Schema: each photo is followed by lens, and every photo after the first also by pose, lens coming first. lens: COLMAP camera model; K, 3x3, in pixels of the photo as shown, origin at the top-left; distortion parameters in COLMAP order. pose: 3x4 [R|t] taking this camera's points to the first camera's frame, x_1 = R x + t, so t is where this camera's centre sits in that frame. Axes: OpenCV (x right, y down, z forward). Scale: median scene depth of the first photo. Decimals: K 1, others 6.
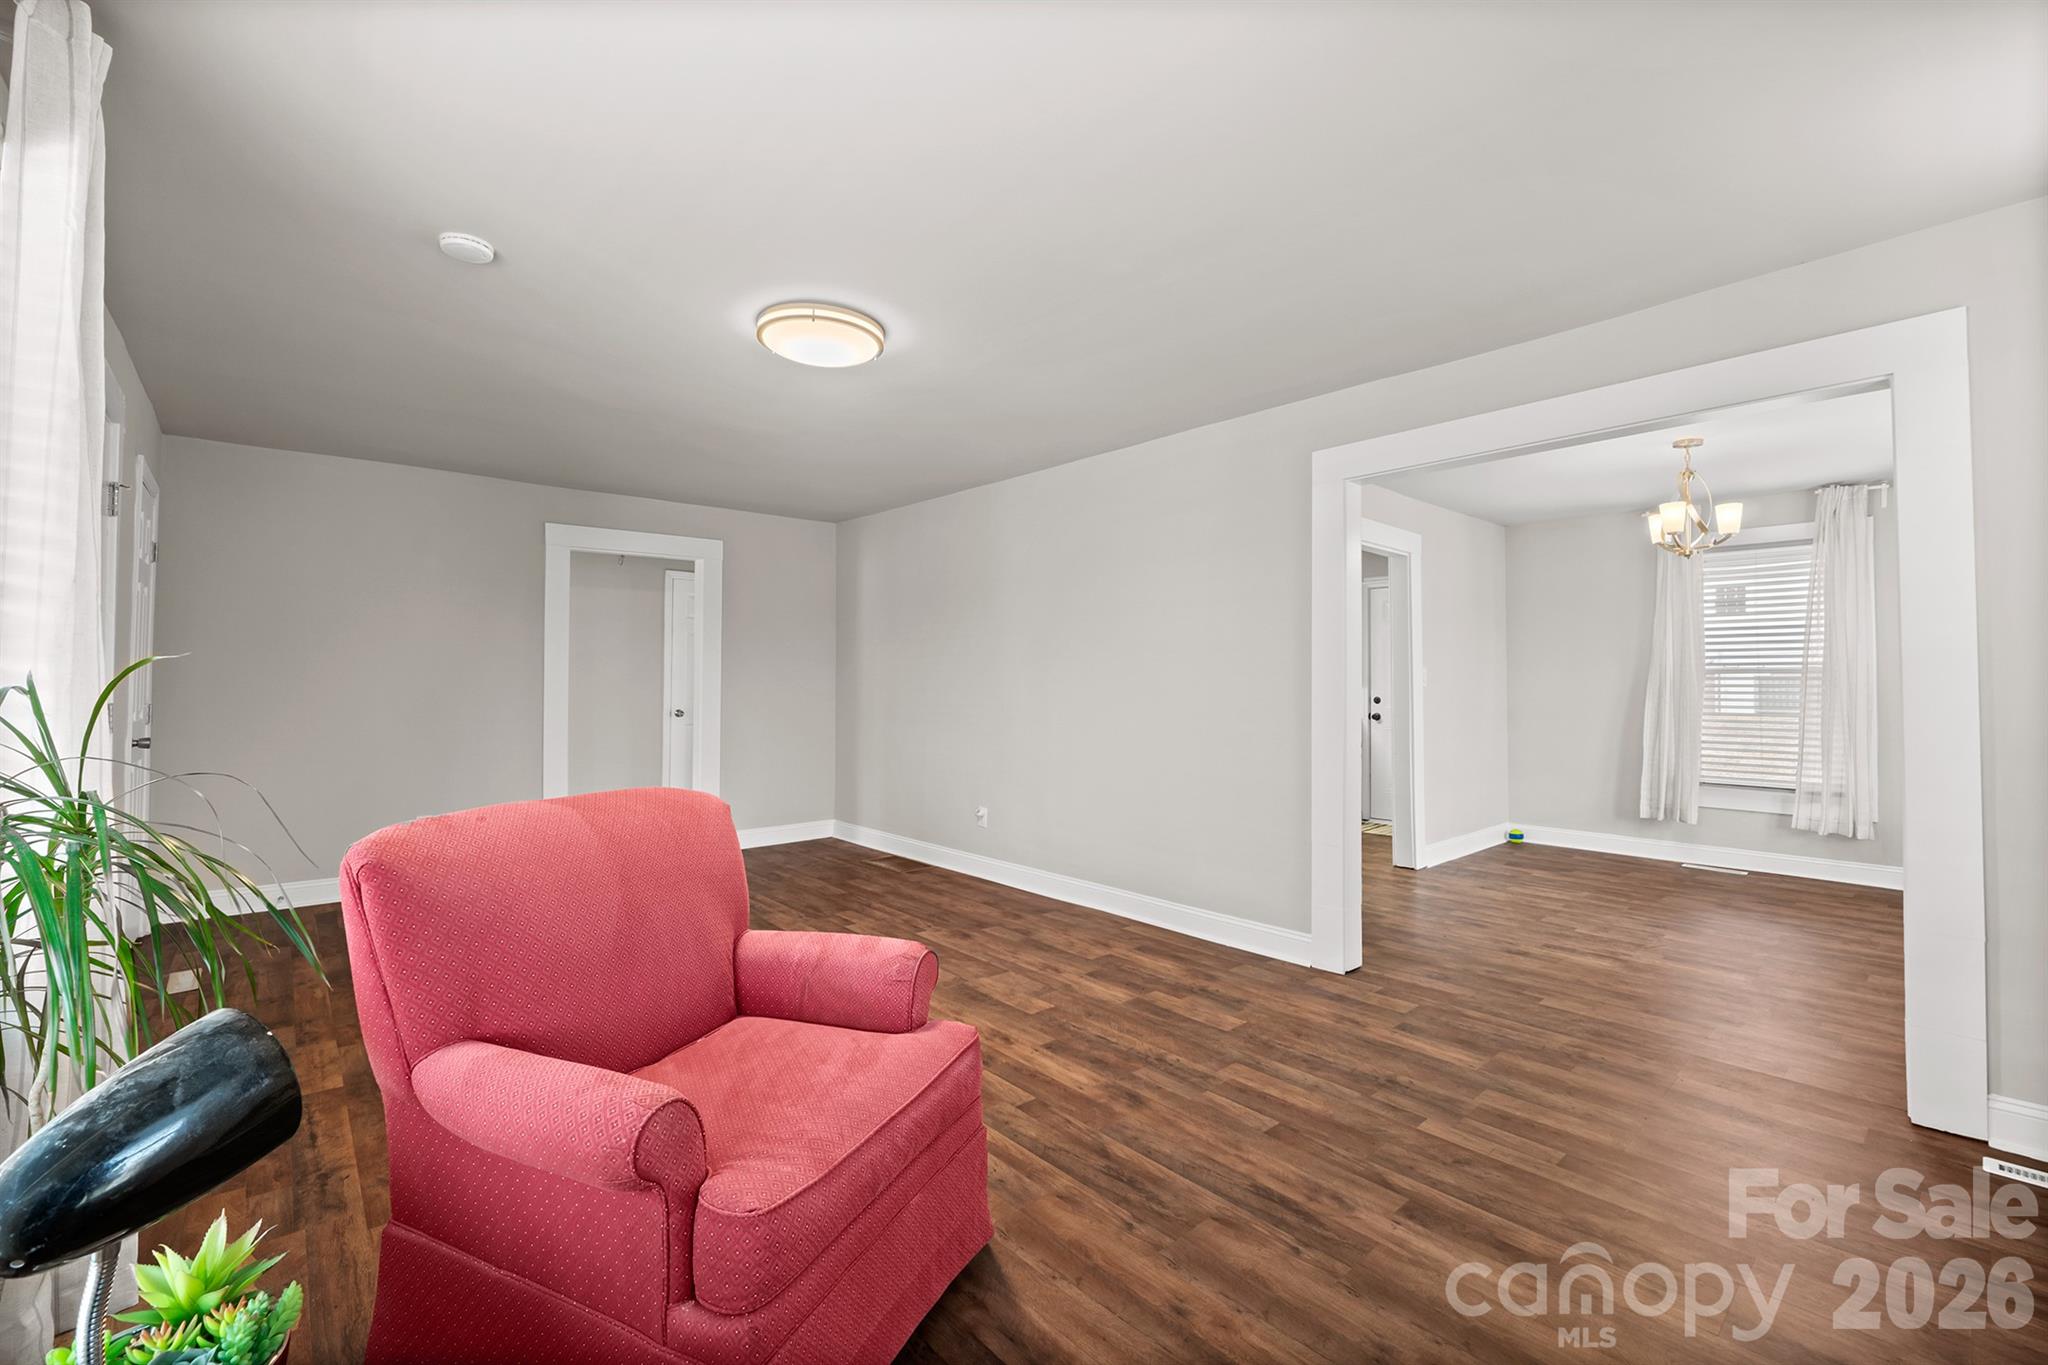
lens RADIAL K [[859.2, 0, 1028.5], [0, 859.2, 674.7], [0, 0, 1]] dist [-0.007726, -0.001044]
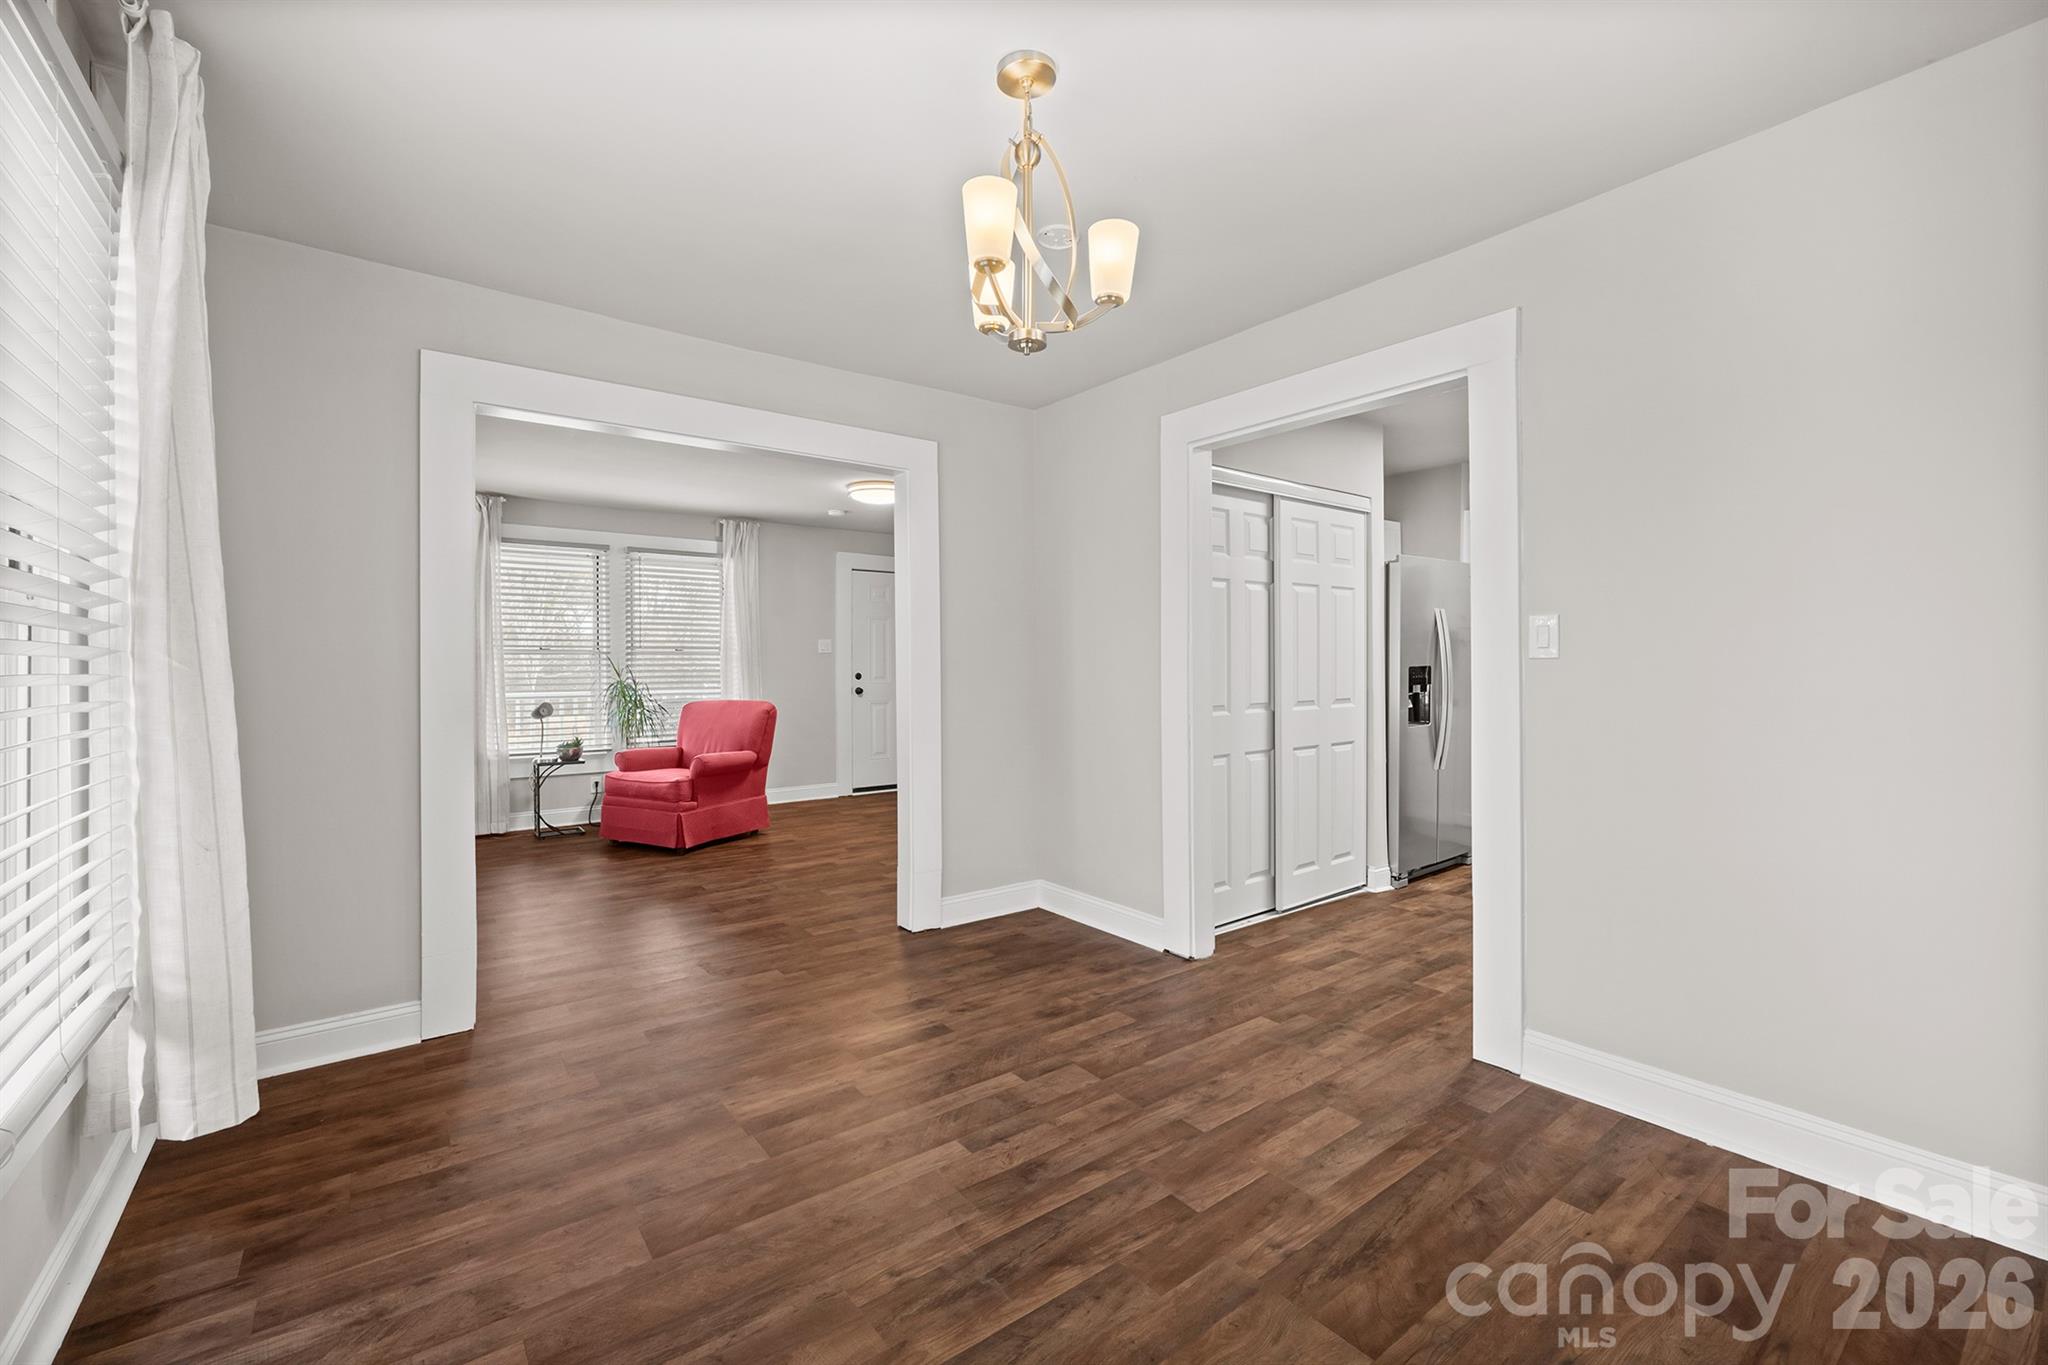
lens RADIAL K [[859.2, 0, 1026.3], [0, 859.2, 664.2], [0, 0, 1]] dist [-0.007726, -0.001044]
pose [[-0.080320, -0.007151, -0.996743, 1.424142], [0.020138, 0.999759, -0.008795, 0.023786], [0.996566, -0.020779, -0.080157, 1.227201]]
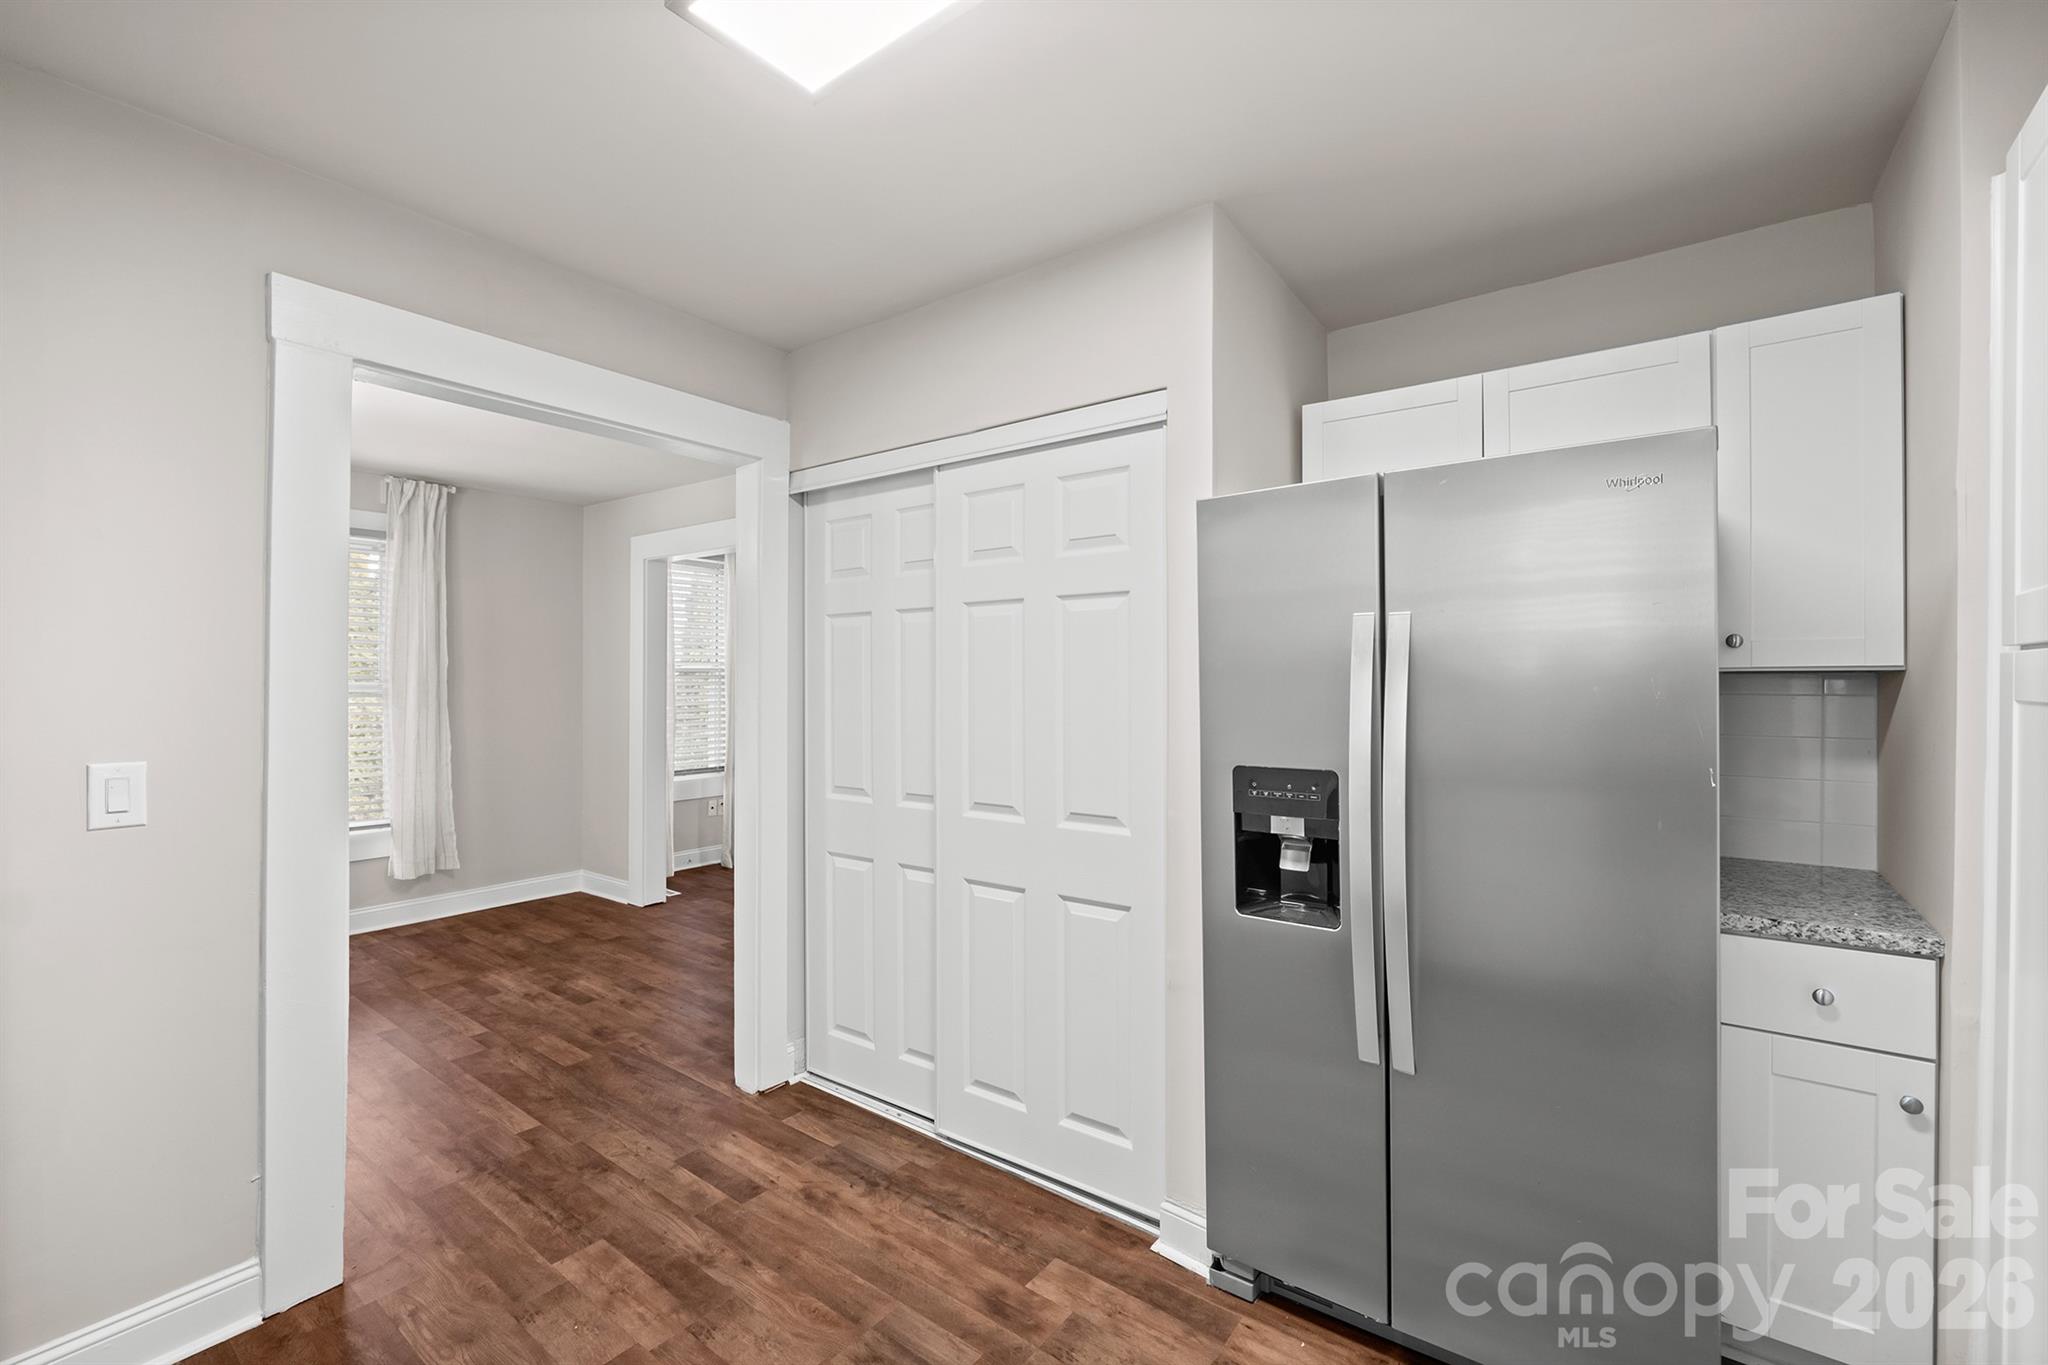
lens RADIAL K [[859.2, 0, 1021.9], [0, 859.2, 686.1], [0, 0, 1]] dist [-0.007726, -0.001044]
pose [[-0.981181, -0.005559, -0.193011, 0.358518], [-0.003938, 0.999954, -0.008781, -0.015416], [0.193051, -0.007856, -0.981157, 2.156695]]
